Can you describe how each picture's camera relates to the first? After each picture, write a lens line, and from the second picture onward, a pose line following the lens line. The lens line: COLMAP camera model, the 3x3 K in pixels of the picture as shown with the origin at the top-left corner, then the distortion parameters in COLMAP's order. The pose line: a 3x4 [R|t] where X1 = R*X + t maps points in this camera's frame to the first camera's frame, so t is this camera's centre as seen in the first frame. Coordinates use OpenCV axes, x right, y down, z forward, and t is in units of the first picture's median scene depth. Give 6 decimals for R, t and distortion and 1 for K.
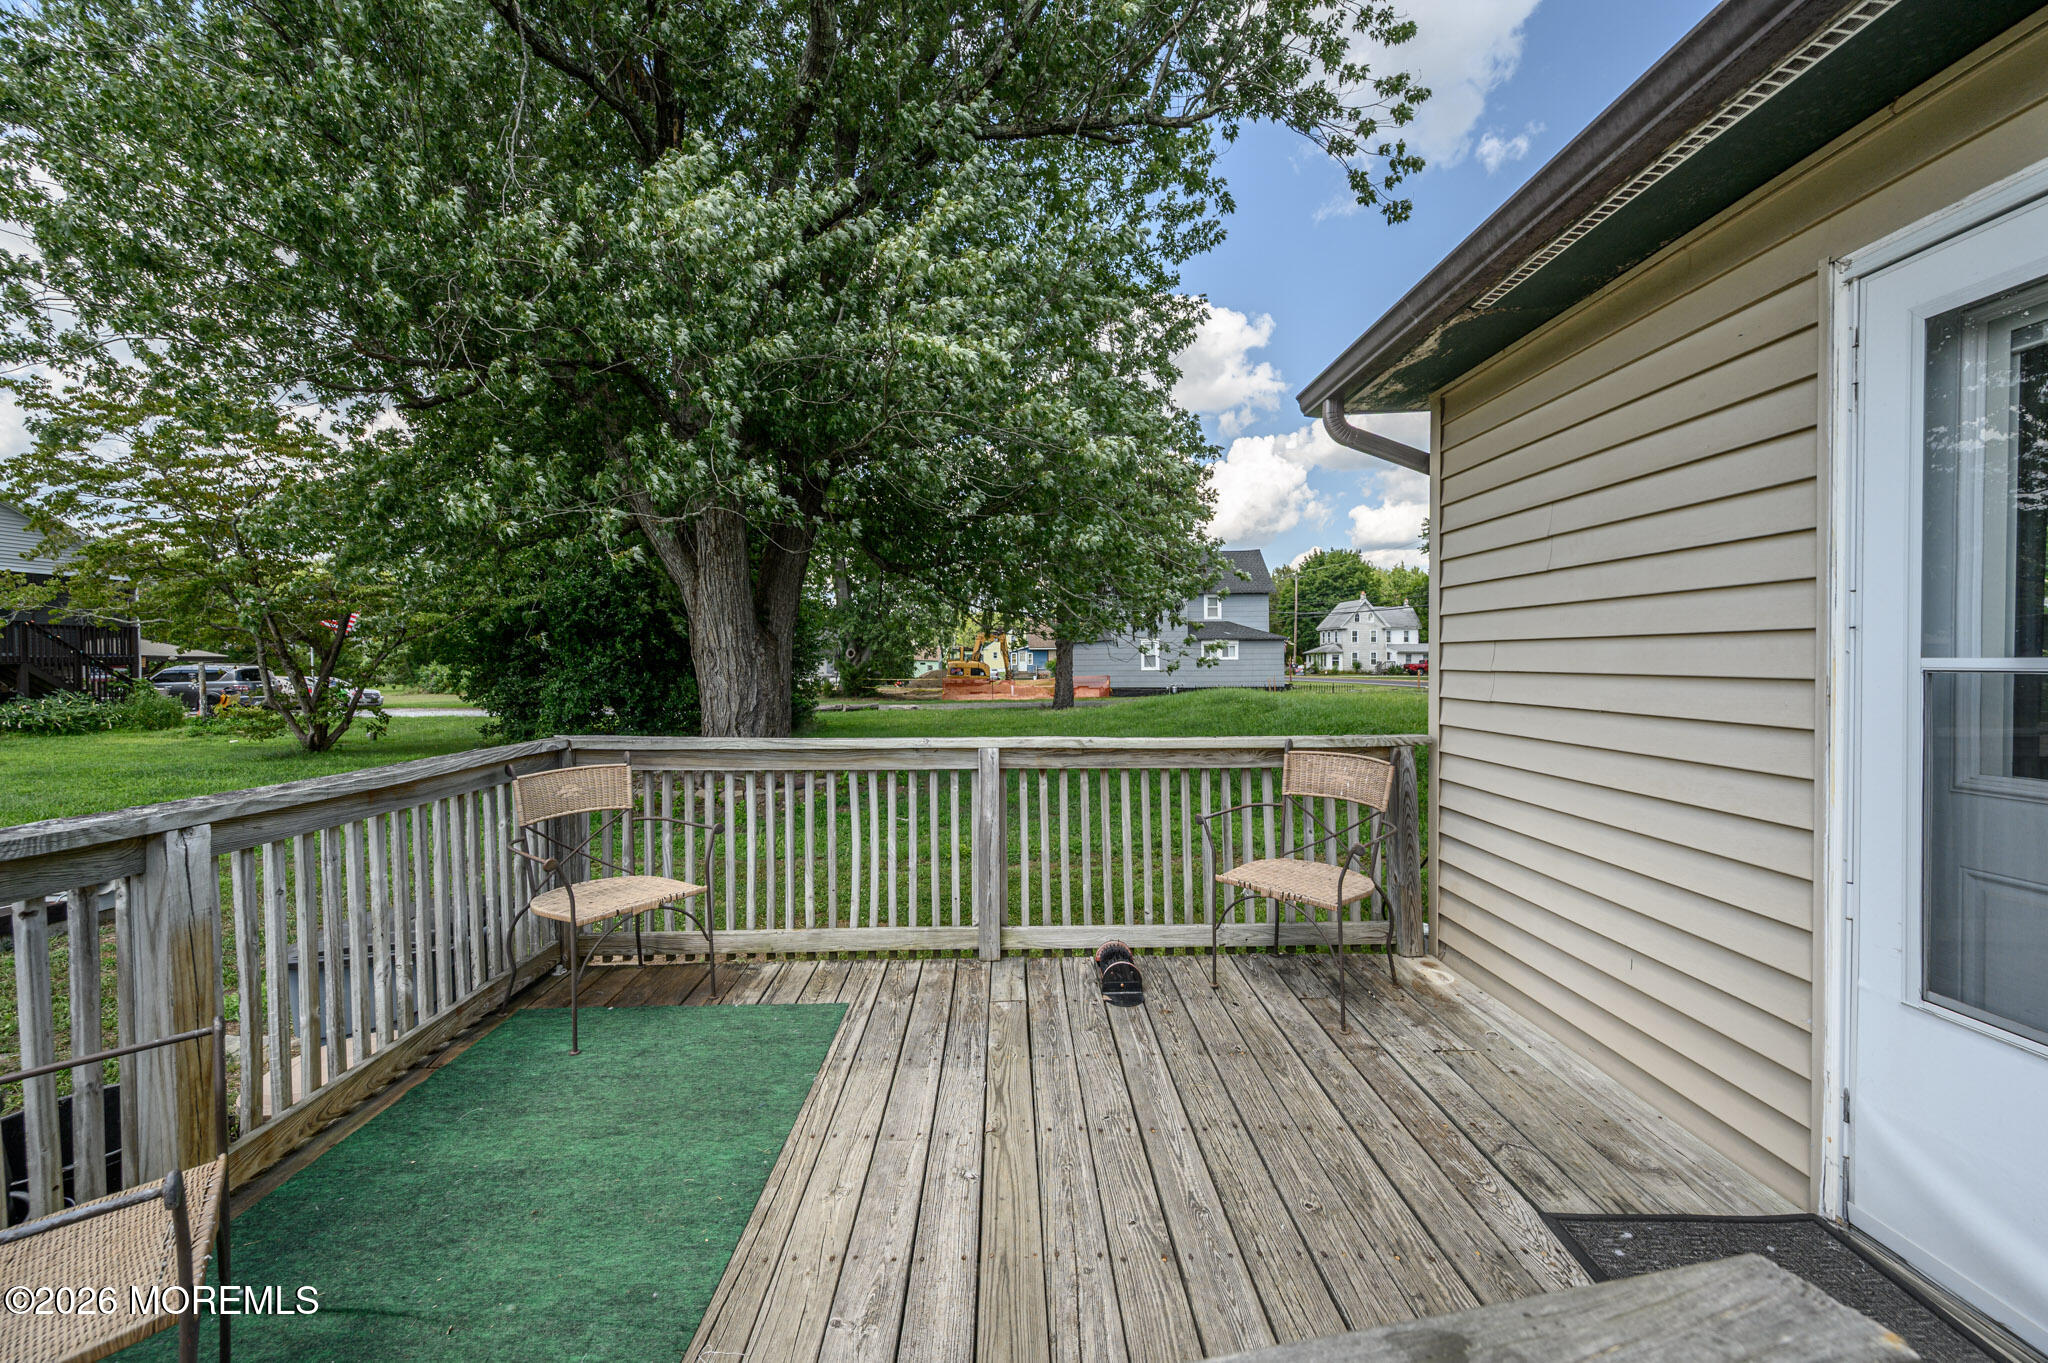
lens RADIAL K [[802.6, 0, 1027.3], [0, 802.6, 671.3], [0, 0, 1]] dist [0.004820, 0.000185]
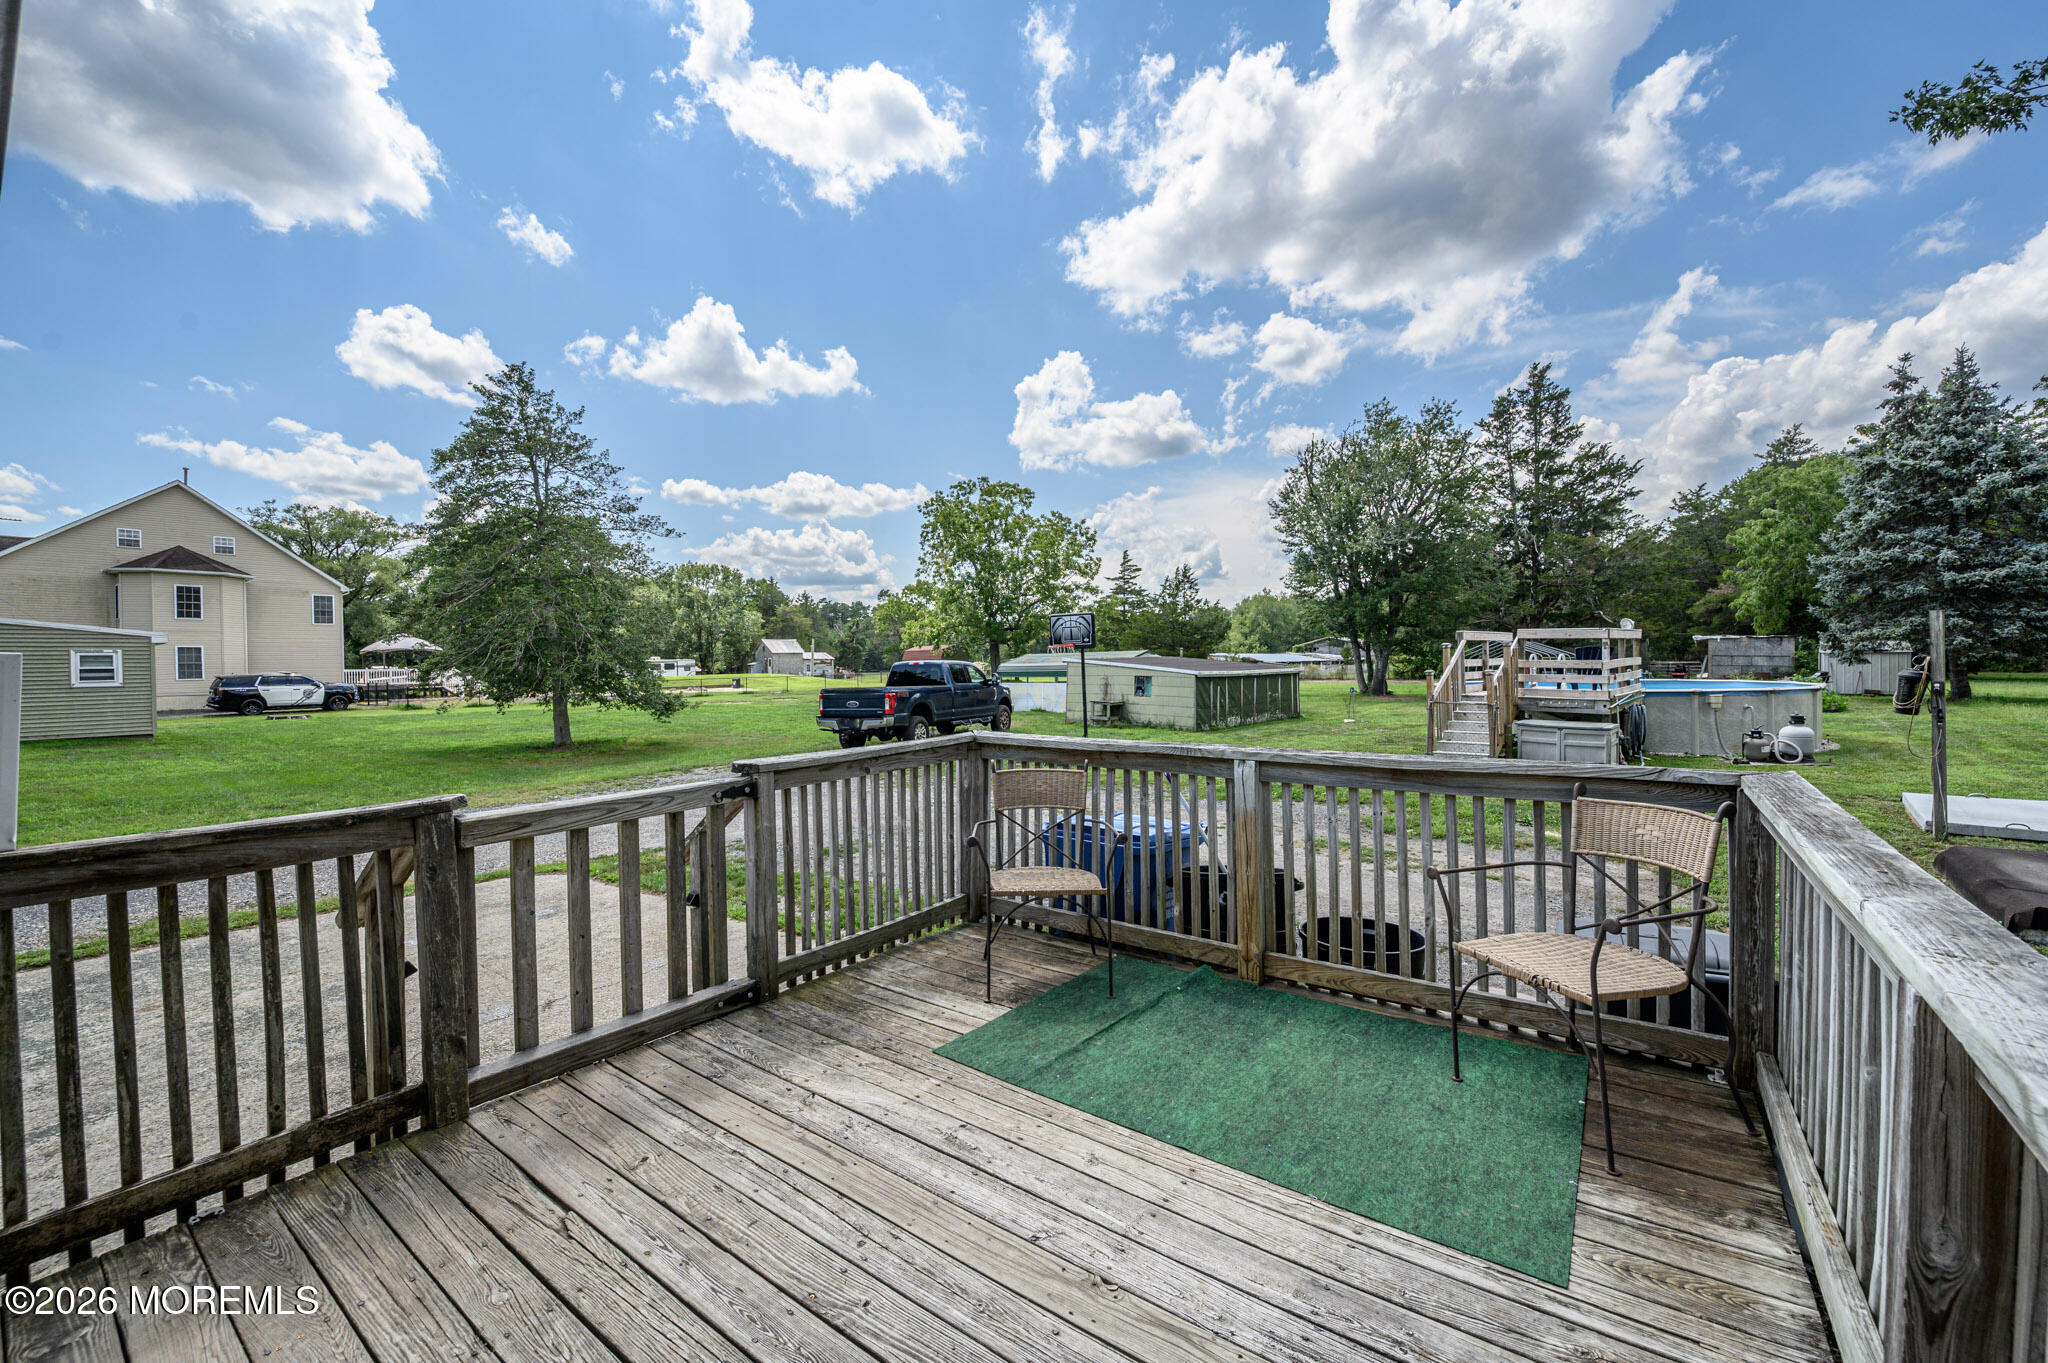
lens RADIAL K [[801.5, 0, 1030.2], [0, 801.5, 691.7], [0, 0, 1]] dist [0.002163, 0.000221]
pose [[-0.603559, 0.046806, -0.795944, 0.384916], [0.011314, 0.998678, 0.050149, -0.036160], [0.797238, 0.021262, -0.603290, 0.903530]]
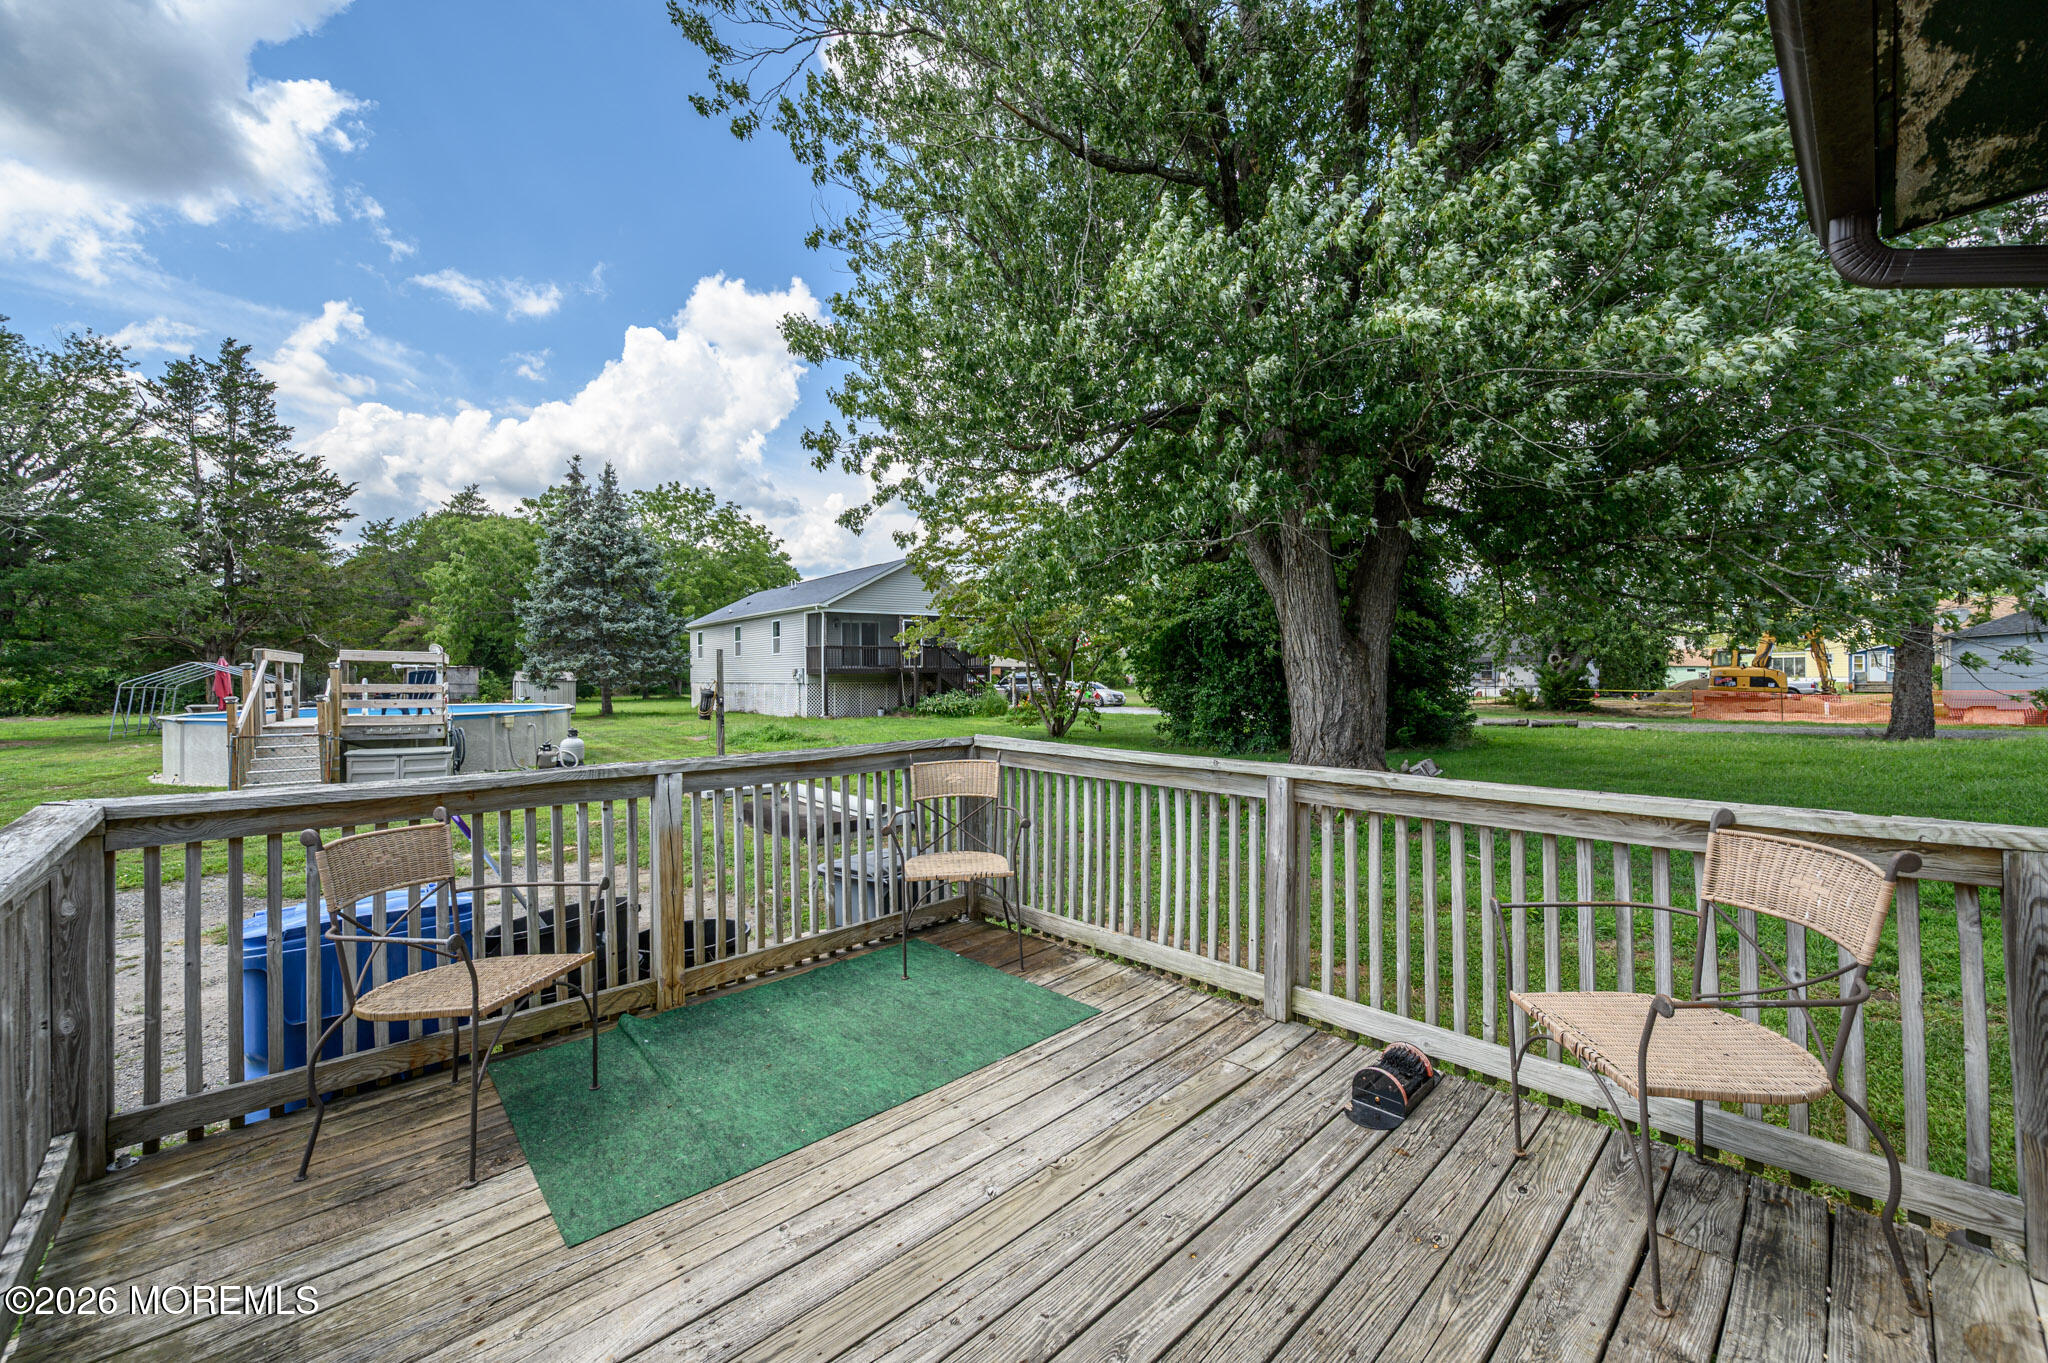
lens RADIAL K [[805.4, 0, 1022.0], [0, 805.4, 672.3], [0, 0, 1]] dist [-0.000145, -0.000182]
pose [[0.672736, -0.000497, -0.739882, 0.411993], [-0.005101, 0.999973, -0.005310, -0.012200], [0.739865, 0.007346, 0.672716, 0.199655]]
